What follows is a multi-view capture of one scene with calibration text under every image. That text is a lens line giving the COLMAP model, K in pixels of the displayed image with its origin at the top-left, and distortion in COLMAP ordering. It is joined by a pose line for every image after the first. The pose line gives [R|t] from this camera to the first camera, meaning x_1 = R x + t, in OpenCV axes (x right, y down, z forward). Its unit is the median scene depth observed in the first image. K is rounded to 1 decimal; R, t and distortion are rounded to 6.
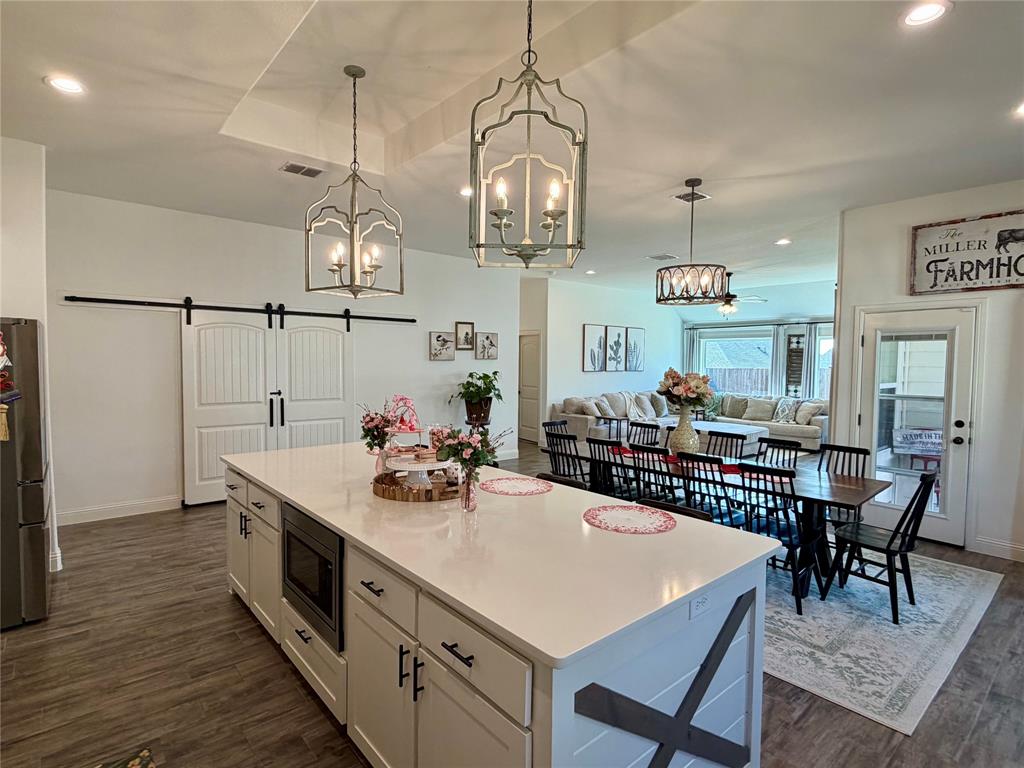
lens RADIAL K [[529.8, 0, 507.0], [0, 529.8, 385.4], [0, 0, 1]] dist [-0.000660, 0.000099]
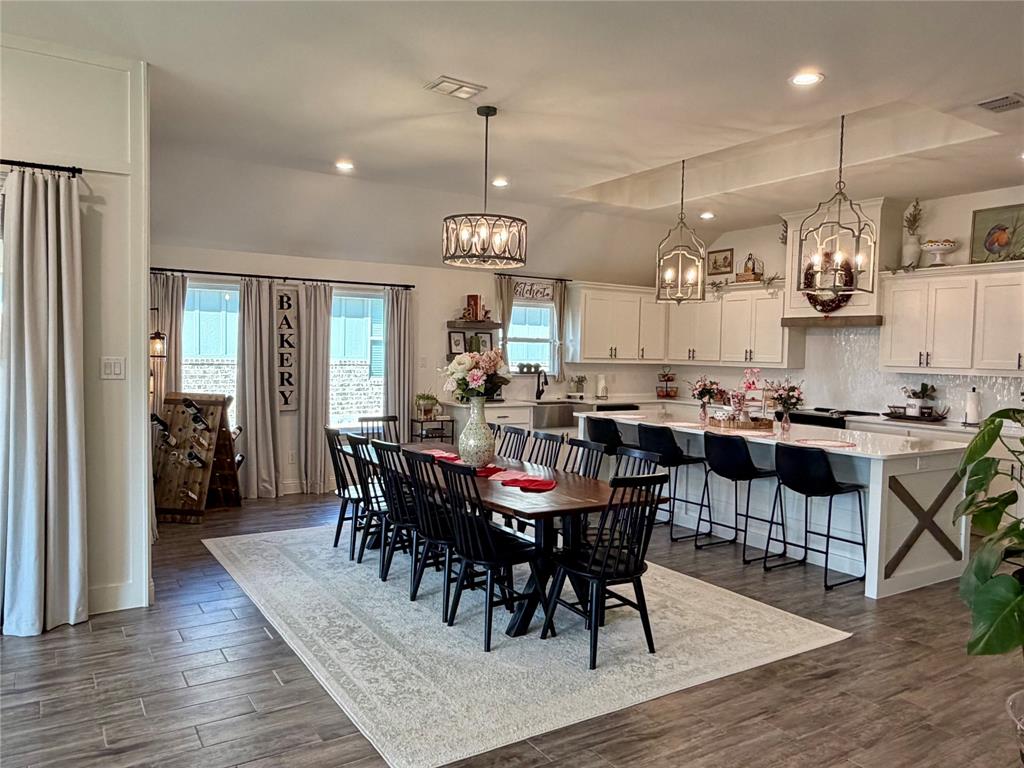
lens RADIAL K [[743.0, 0, 506.5], [0, 743.0, 384.9], [0, 0, 1]] dist [-0.000708, 0.000057]
pose [[-0.989218, -0.038064, 0.141416, 0.144461], [-0.024270, 0.994889, 0.098015, -0.083662], [-0.144424, 0.093526, -0.985086, 2.025250]]
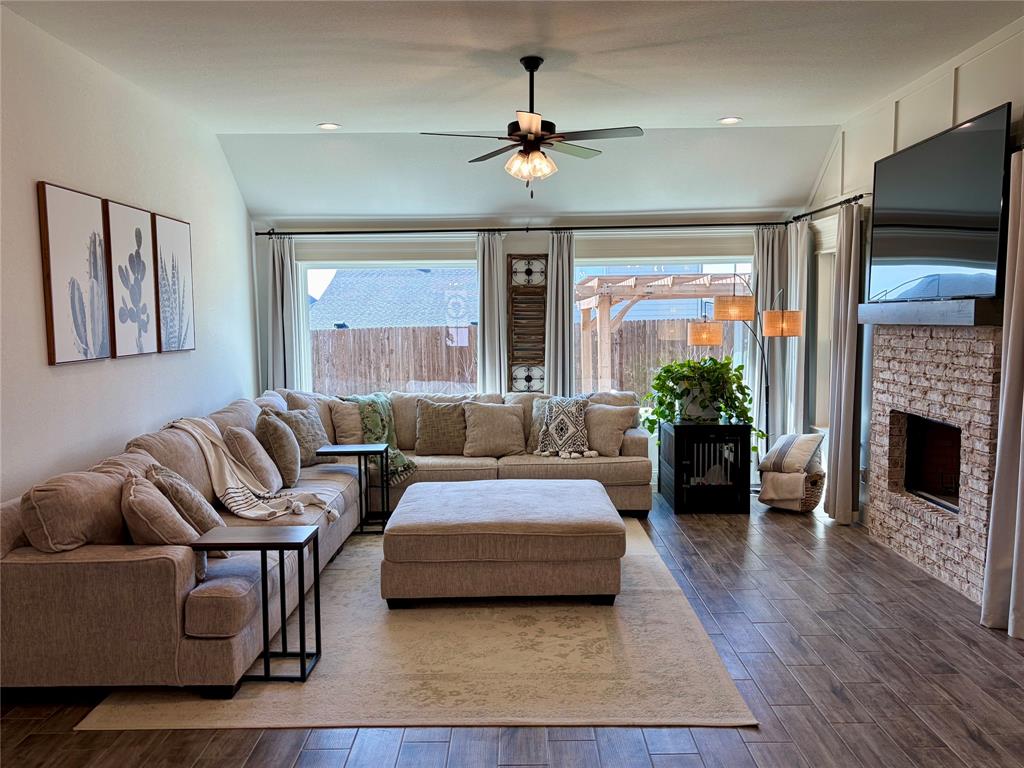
lens RADIAL K [[871.7, 0, 506.2], [0, 871.7, 391.8], [0, 0, 1]] dist [0.046585, -0.045986]
pose [[0.656299, -0.084880, 0.749711, -0.081005], [0.056630, 0.996391, 0.063234, -0.063376], [-0.752372, 0.000956, 0.658737, 1.235005]]
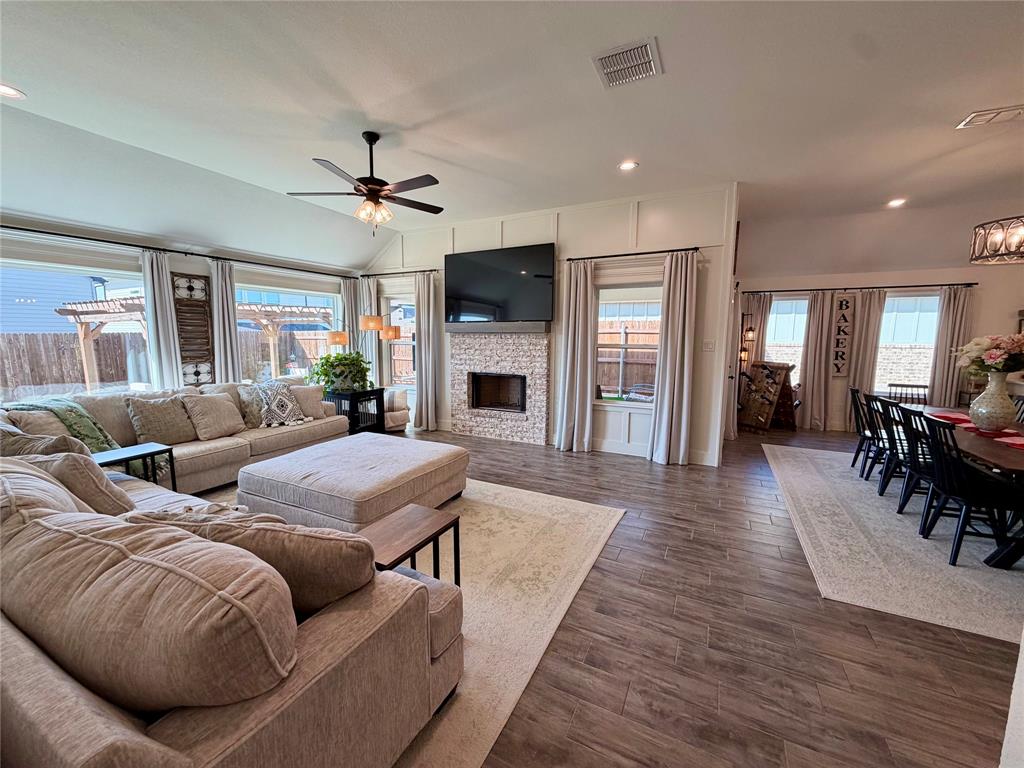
lens RADIAL K [[408.3, 0, 508.4], [0, 408.3, 384.1], [0, 0, 1]] dist [0.000519, 0.000116]
pose [[-0.380488, -0.126996, 0.916025, 0.007622], [0.036511, 0.987691, 0.152097, -0.079920], [-0.924065, 0.091315, -0.371168, 2.031844]]
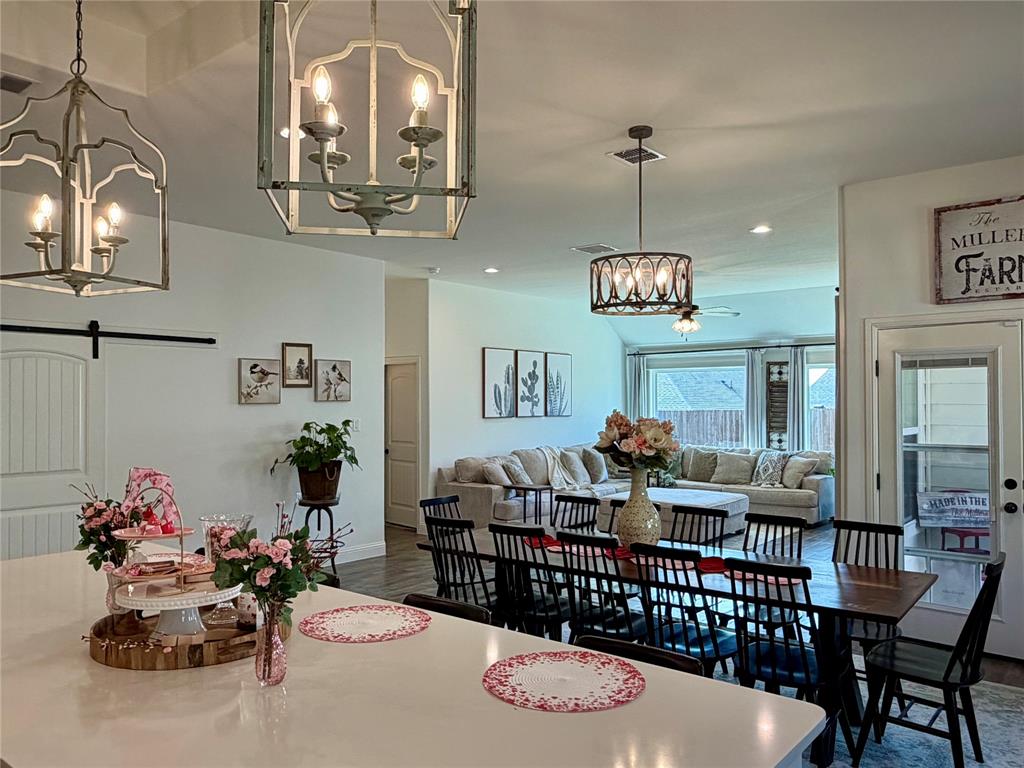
lens RADIAL K [[770.3, 0, 504.9], [0, 770.3, 389.7], [0, 0, 1]] dist [0.002789, -0.000582]
pose [[0.985677, -0.009611, 0.168371, 0.016918], [0.020361, 0.997853, -0.062240, -0.002725], [-0.167411, 0.064777, 0.983757, 0.092197]]
